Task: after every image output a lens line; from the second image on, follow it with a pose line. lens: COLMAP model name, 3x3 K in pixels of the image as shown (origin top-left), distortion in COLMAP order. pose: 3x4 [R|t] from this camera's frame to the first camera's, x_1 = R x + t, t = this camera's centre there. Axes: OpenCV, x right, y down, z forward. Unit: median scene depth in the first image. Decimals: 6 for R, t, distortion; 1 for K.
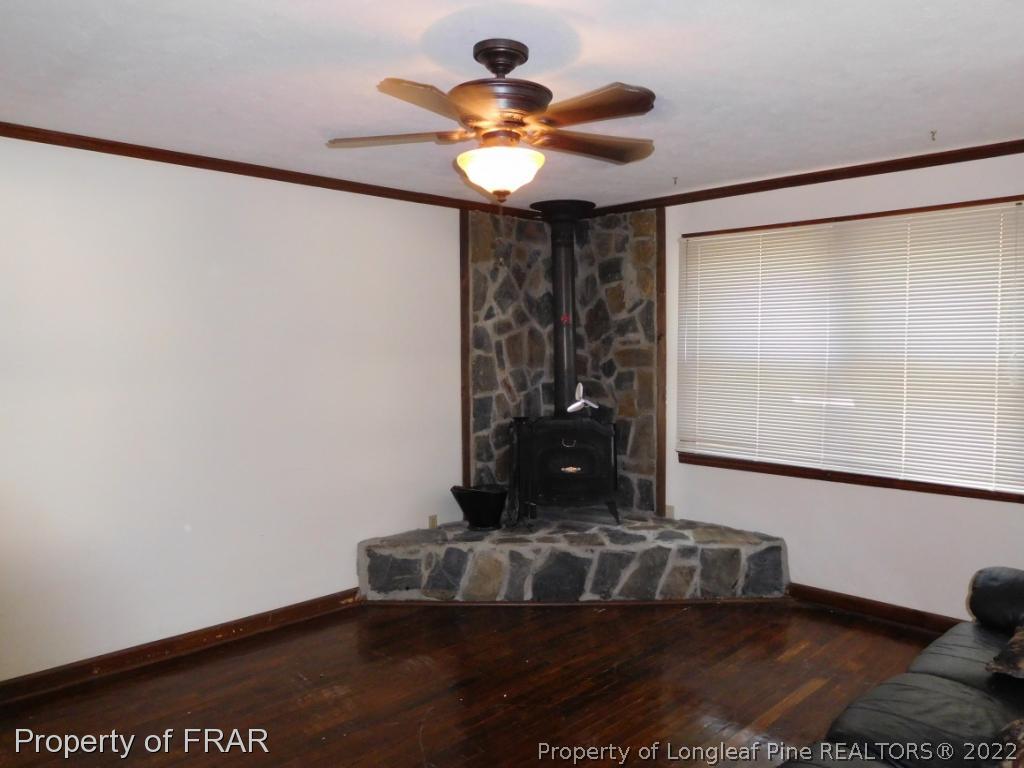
lens RADIAL K [[760.9, 0, 510.2], [0, 760.9, 383.1], [0, 0, 1]] dist [-0.025632, 0.007232]
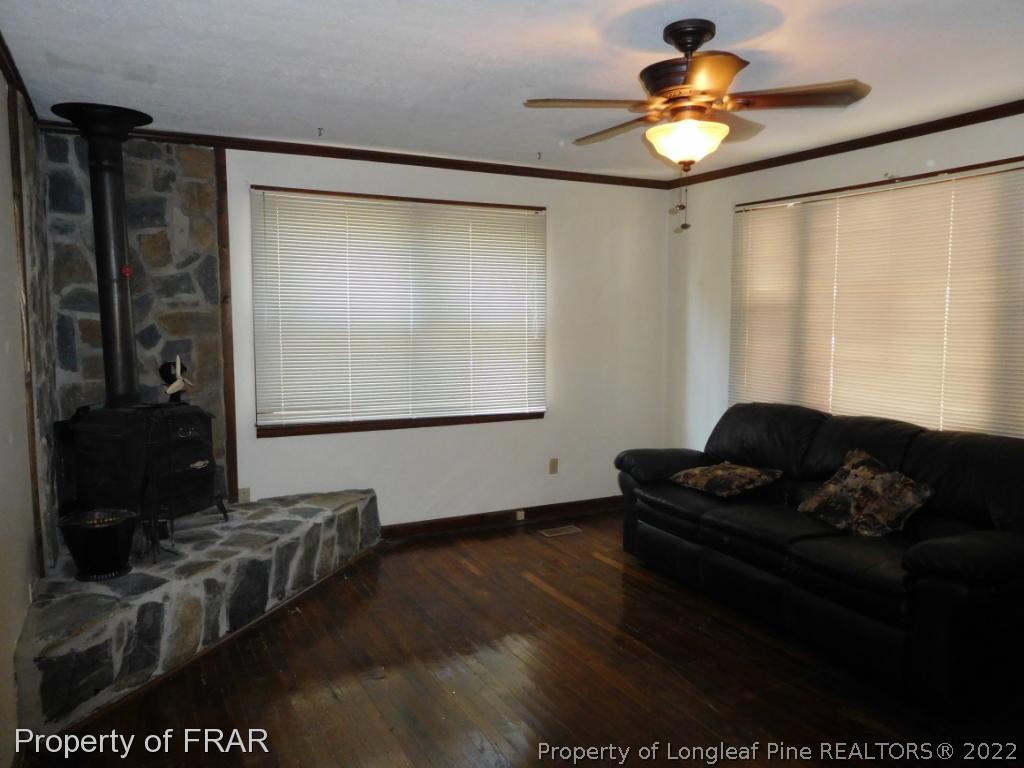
lens RADIAL K [[760.9, 0, 510.1], [0, 760.9, 385.0], [0, 0, 1]] dist [-0.025632, 0.007232]
pose [[0.304804, -0.082221, 0.948859, -0.545768], [0.044648, 0.996405, 0.071999, -0.010513], [-0.951368, 0.020419, 0.307379, 0.436043]]
